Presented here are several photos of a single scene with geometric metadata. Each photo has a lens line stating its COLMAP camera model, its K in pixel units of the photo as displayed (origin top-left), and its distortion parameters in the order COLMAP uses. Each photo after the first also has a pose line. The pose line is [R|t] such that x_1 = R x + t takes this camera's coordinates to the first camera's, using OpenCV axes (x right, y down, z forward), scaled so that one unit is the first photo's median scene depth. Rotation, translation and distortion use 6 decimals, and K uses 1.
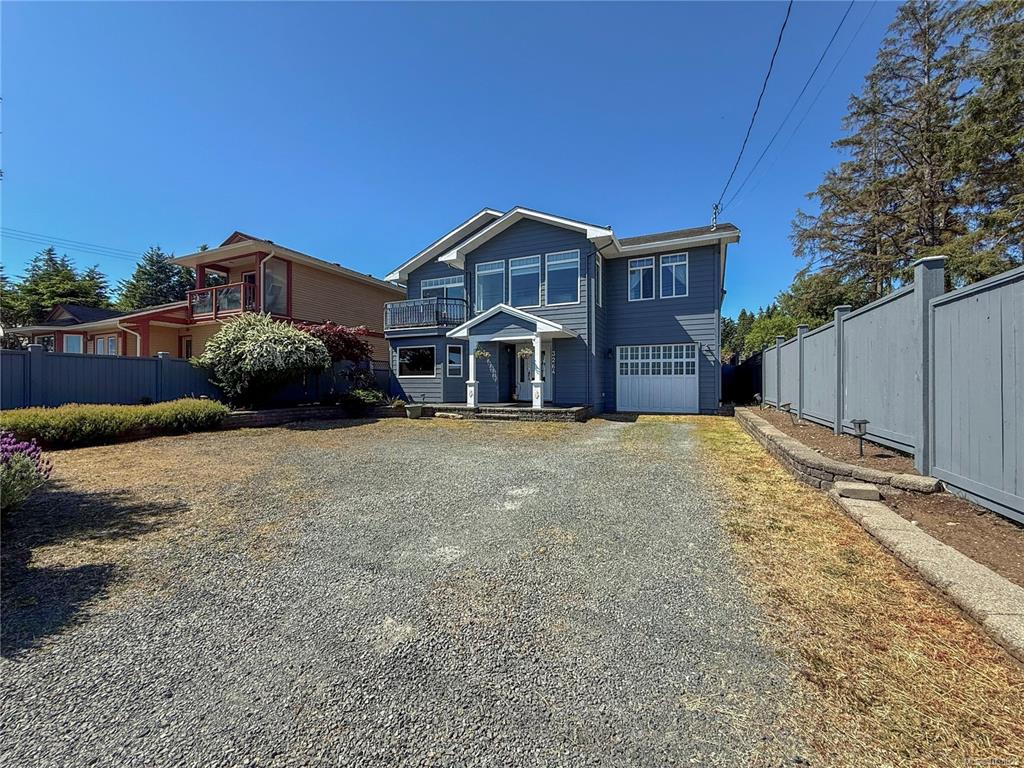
lens RADIAL K [[405.2, 0, 512.0], [0, 405.2, 384.0], [0, 0, 1]] dist [-0.000926, -0.000439]
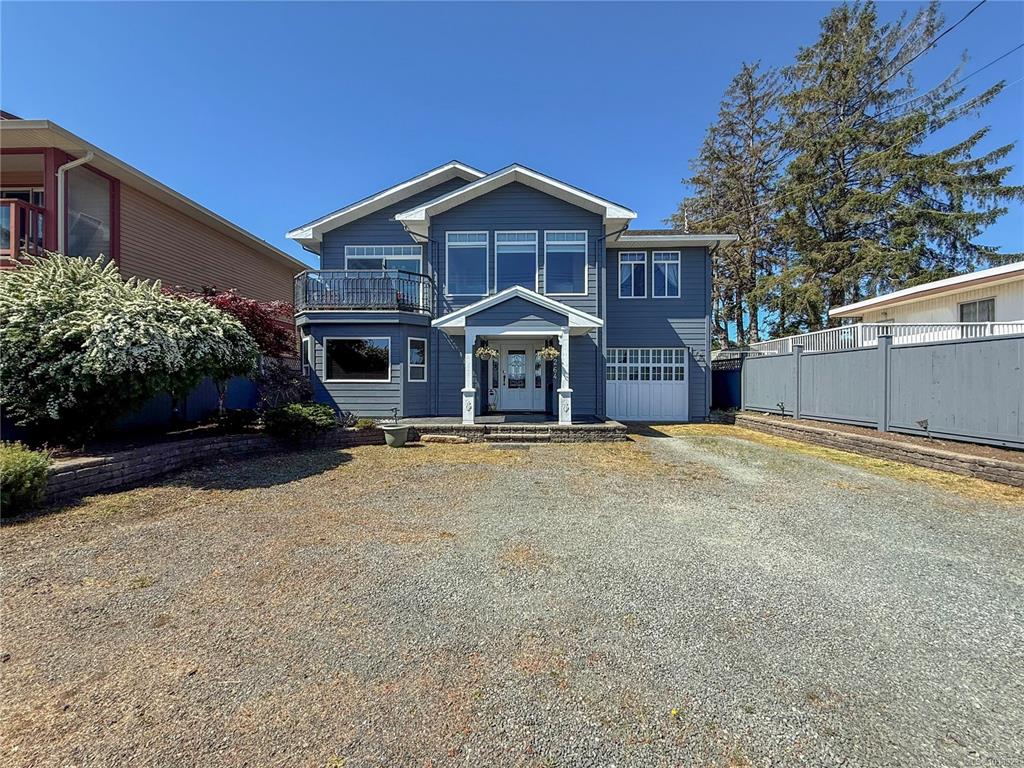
lens RADIAL K [[405.2, 0, 512.0], [0, 405.2, 384.0], [0, 0, 1]] dist [-0.000926, -0.000439]
pose [[0.918092, 0.000392, 0.396366, -0.304824], [-0.002386, 0.999987, 0.004537, -0.018849], [-0.396359, -0.005111, 0.918081, 0.288410]]
